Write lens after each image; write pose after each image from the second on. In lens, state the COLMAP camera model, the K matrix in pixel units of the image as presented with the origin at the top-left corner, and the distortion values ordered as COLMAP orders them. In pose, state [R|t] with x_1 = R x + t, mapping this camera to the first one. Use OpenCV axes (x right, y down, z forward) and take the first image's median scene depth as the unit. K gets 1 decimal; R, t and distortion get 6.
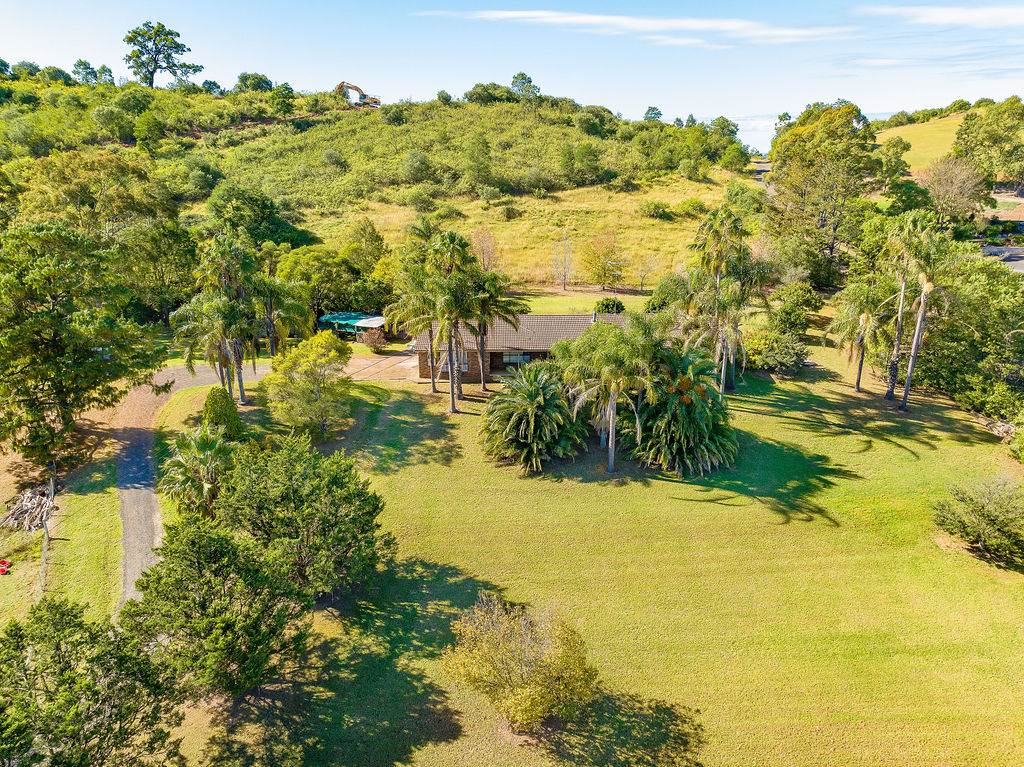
lens RADIAL K [[706.3, 0, 514.7], [0, 706.3, 381.7], [0, 0, 1]] dist [0.008634, 0.010855]
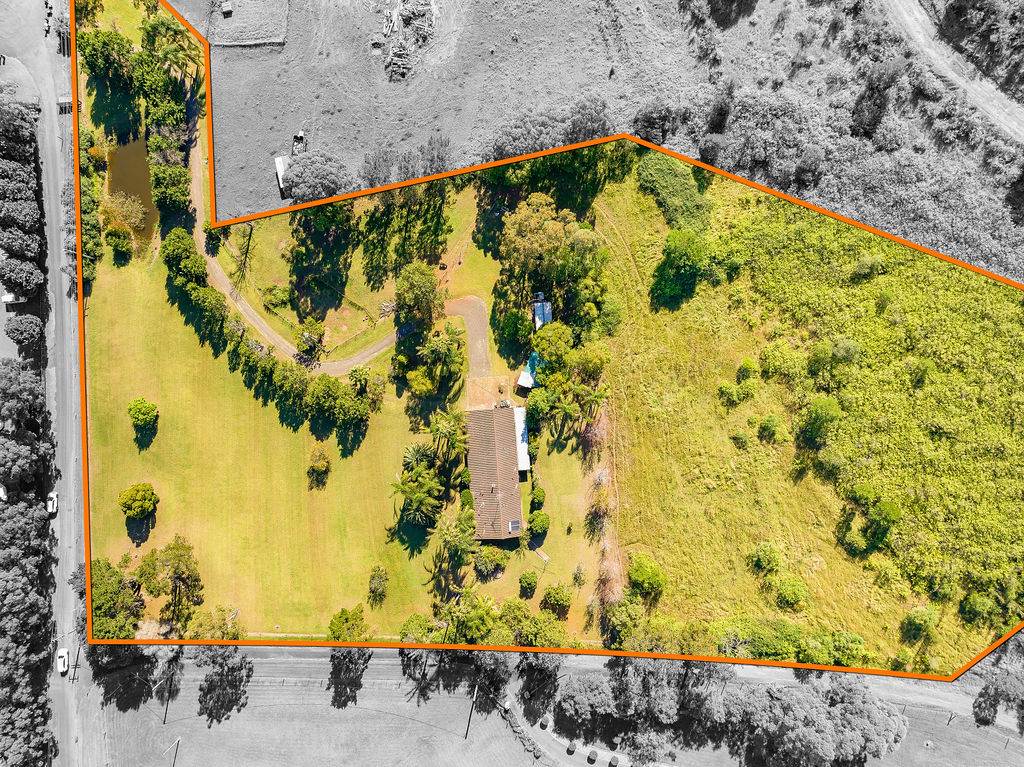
lens RADIAL K [[709.0, 0, 514.0], [0, 709.0, 382.2], [0, 0, 1]] dist [0.002215, 0.015091]
pose [[0.041767, 0.999086, -0.009044, -0.109606], [-0.303050, 0.021293, 0.952737, -1.277397], [0.952059, -0.037052, 0.303663, 0.210553]]
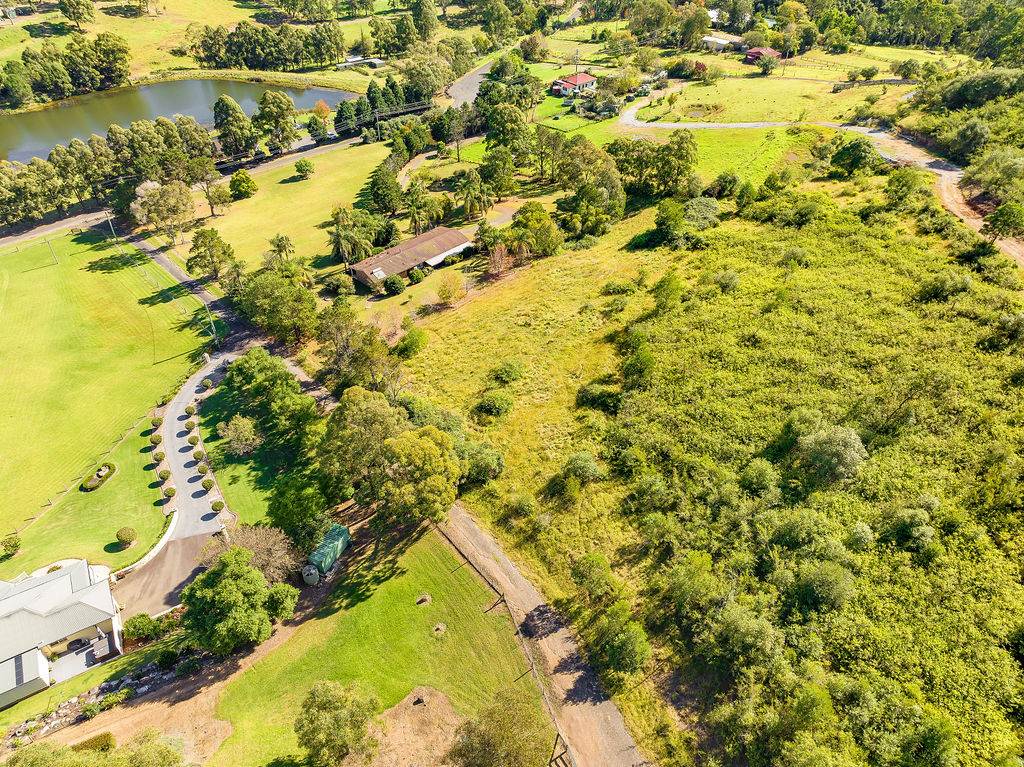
lens RADIAL K [[706.3, 0, 514.7], [0, 706.3, 381.7], [0, 0, 1]] dist [0.008634, 0.010855]
pose [[-0.738164, 0.431340, -0.518710, 0.734041], [-0.215400, 0.577950, 0.787132, -1.051251], [0.639310, 0.692763, -0.333711, 1.341725]]
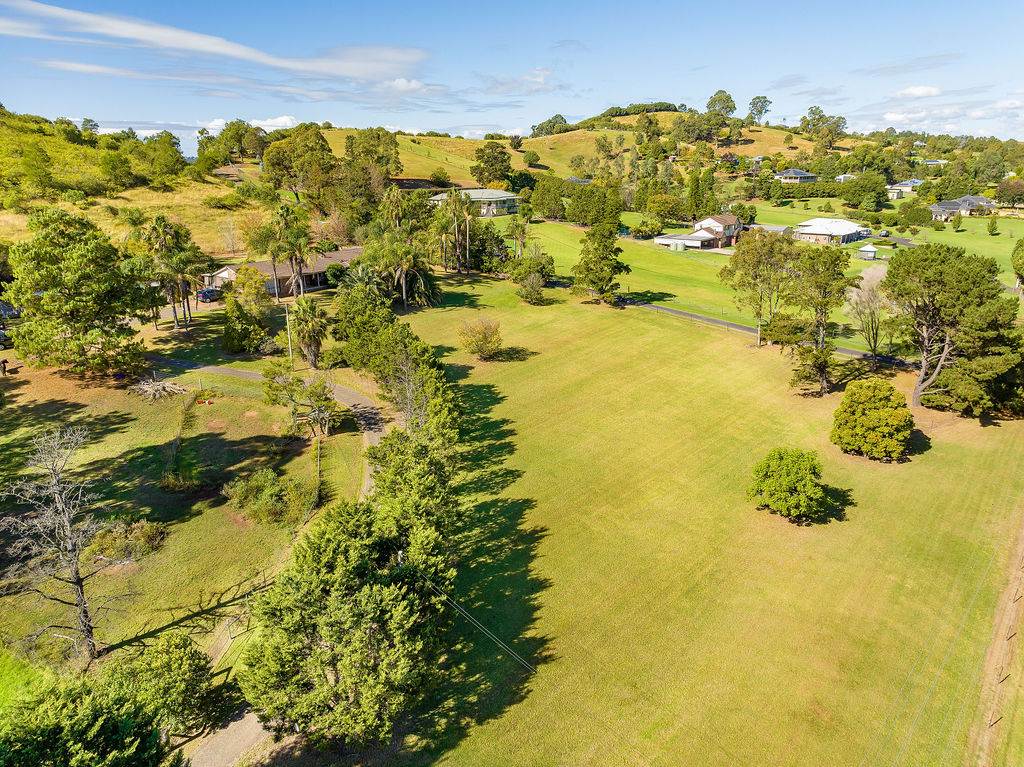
lens RADIAL K [[709.0, 0, 514.0], [0, 709.0, 382.2], [0, 0, 1]] dist [0.002215, 0.015091]
pose [[0.600278, -0.242937, 0.762002, -0.553910], [0.251509, 0.961755, 0.108491, 0.076466], [-0.759216, 0.126525, 0.638422, -0.233773]]
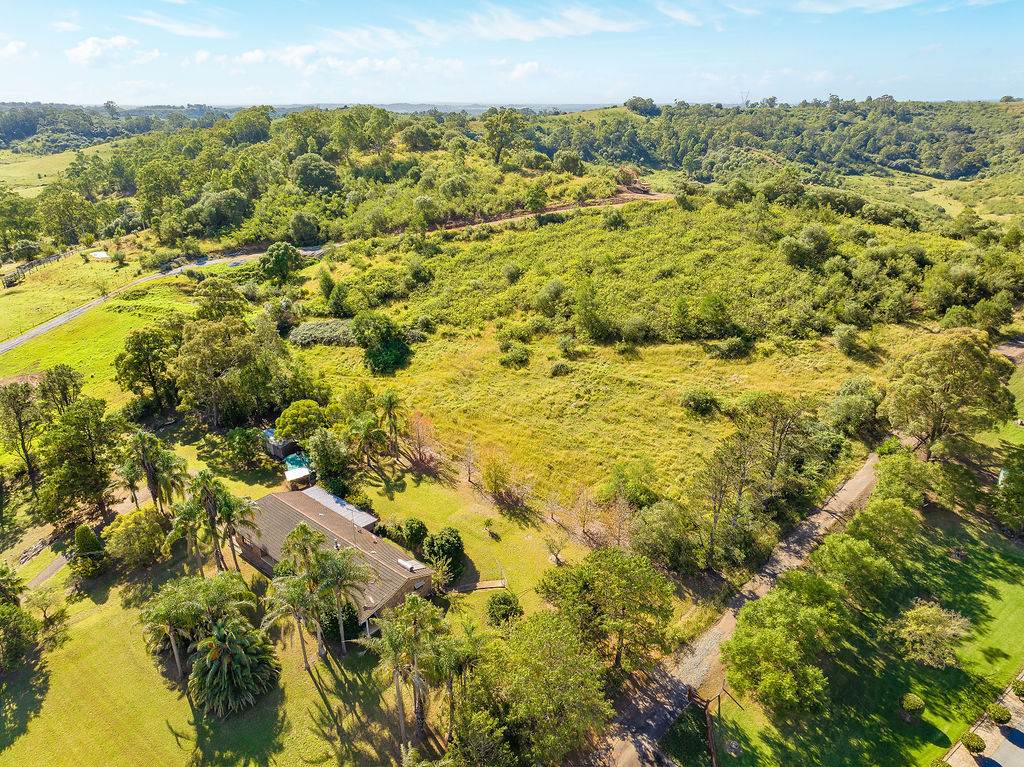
lens RADIAL K [[709.0, 0, 514.0], [0, 709.0, 382.2], [0, 0, 1]] dist [0.002215, 0.015091]
pose [[0.733366, 0.237479, -0.637007, 0.603583], [-0.201295, 0.970840, 0.130188, -0.335155], [0.649349, 0.032751, 0.759785, 0.125009]]
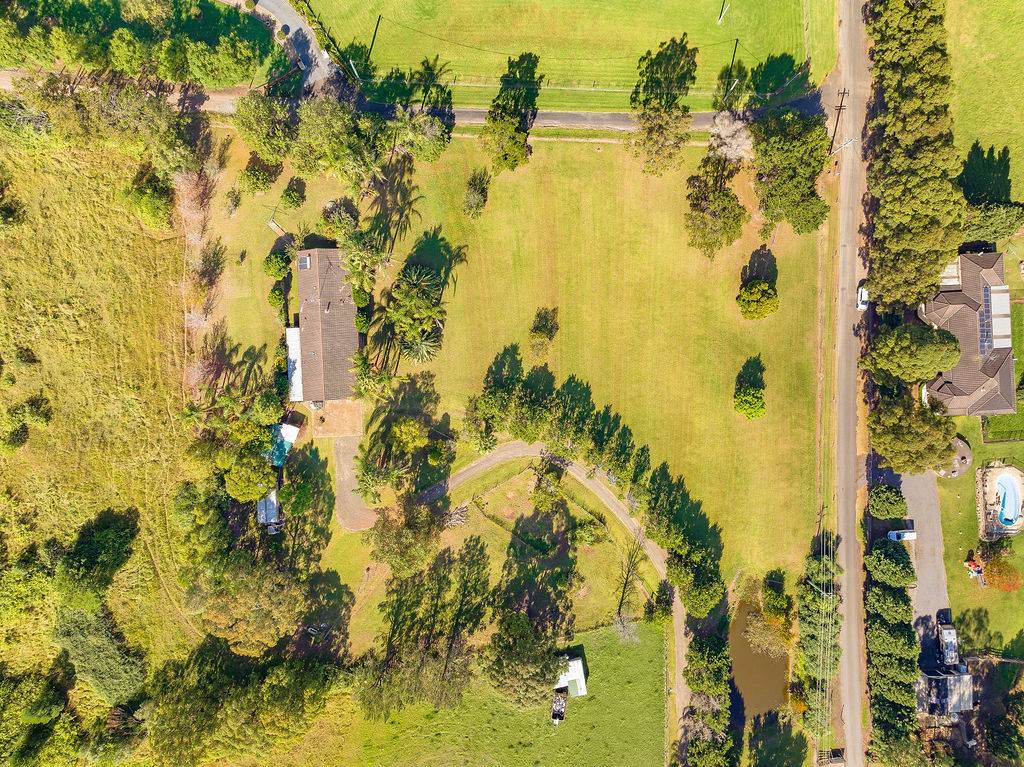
lens RADIAL K [[717.7, 0, 517.3], [0, 717.7, 375.5], [0, 0, 1]] dist [0.007303, 0.003885]
pose [[-0.017629, -0.999792, -0.010218, -0.030389], [0.319775, -0.015321, 0.947370, -1.004067], [-0.947330, 0.013434, 0.319978, -0.073203]]
